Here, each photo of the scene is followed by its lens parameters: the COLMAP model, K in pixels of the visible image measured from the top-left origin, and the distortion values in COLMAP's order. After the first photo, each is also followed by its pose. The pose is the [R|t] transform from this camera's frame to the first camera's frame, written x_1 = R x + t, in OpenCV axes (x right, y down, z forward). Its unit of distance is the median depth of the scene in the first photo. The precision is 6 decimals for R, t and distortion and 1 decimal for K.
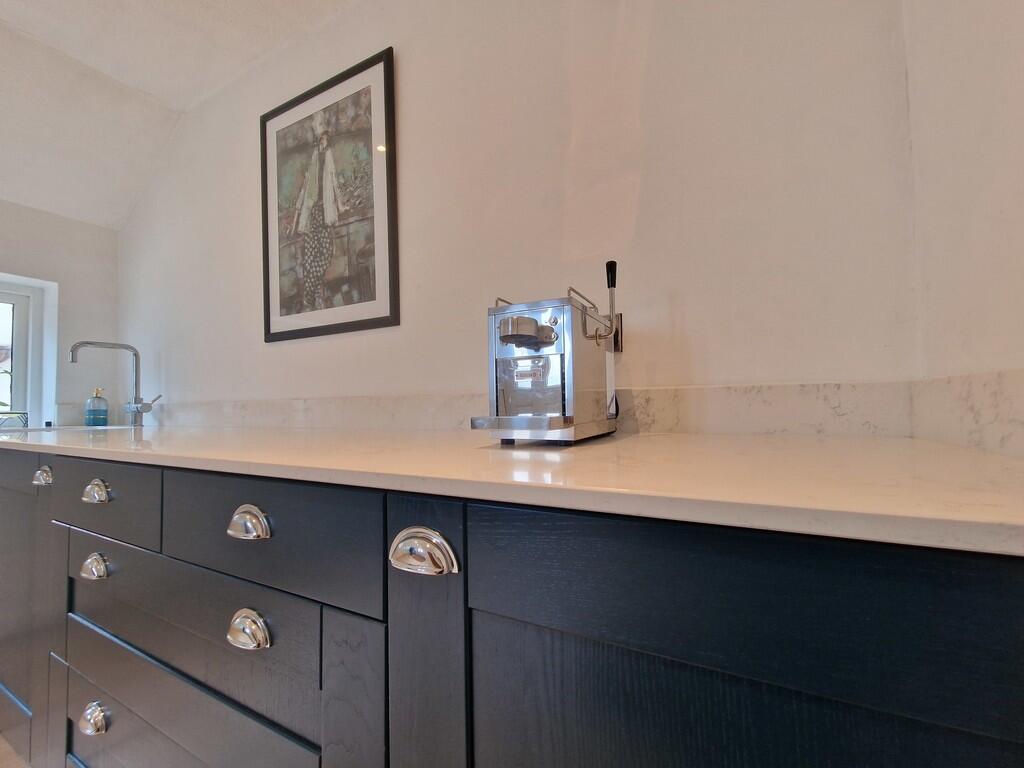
lens RADIAL K [[420.4, 0, 512.3], [0, 420.4, 385.8], [0, 0, 1]] dist [-0.005867, -0.000635]
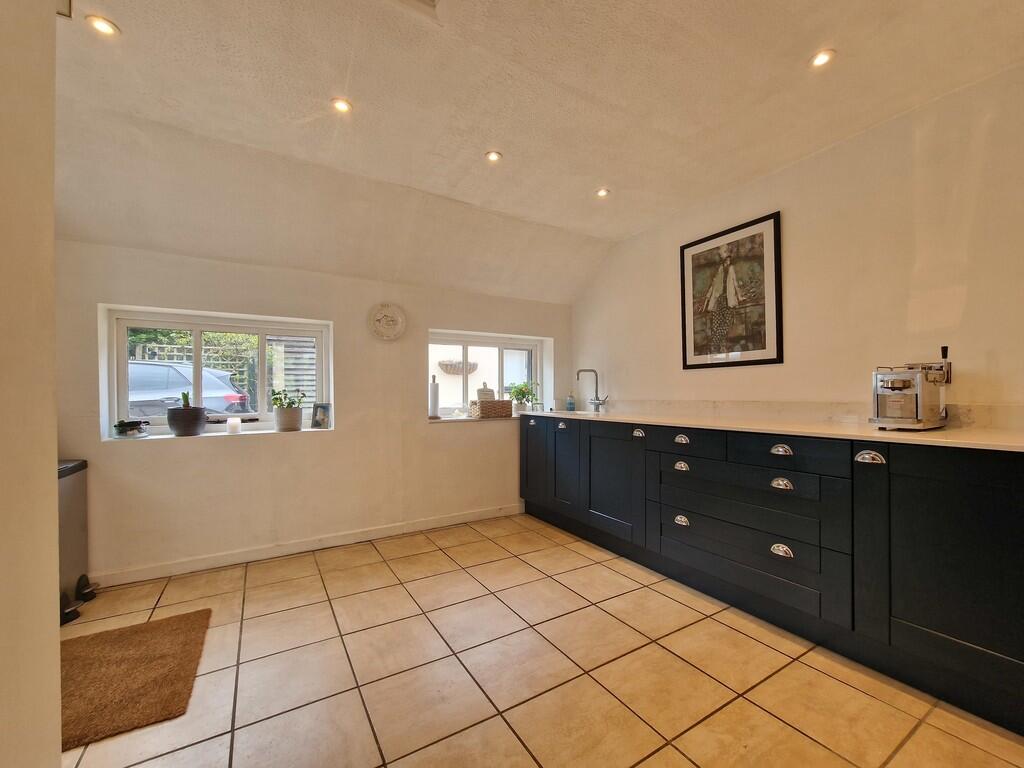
lens RADIAL K [[420.4, 0, 510.2], [0, 420.4, 391.6], [0, 0, 1]] dist [-0.005867, -0.000635]
pose [[0.847705, 0.004933, -0.530445, -0.282315], [0.020722, 0.998886, 0.042404, -0.112652], [0.530063, -0.046938, 0.846658, -1.093307]]
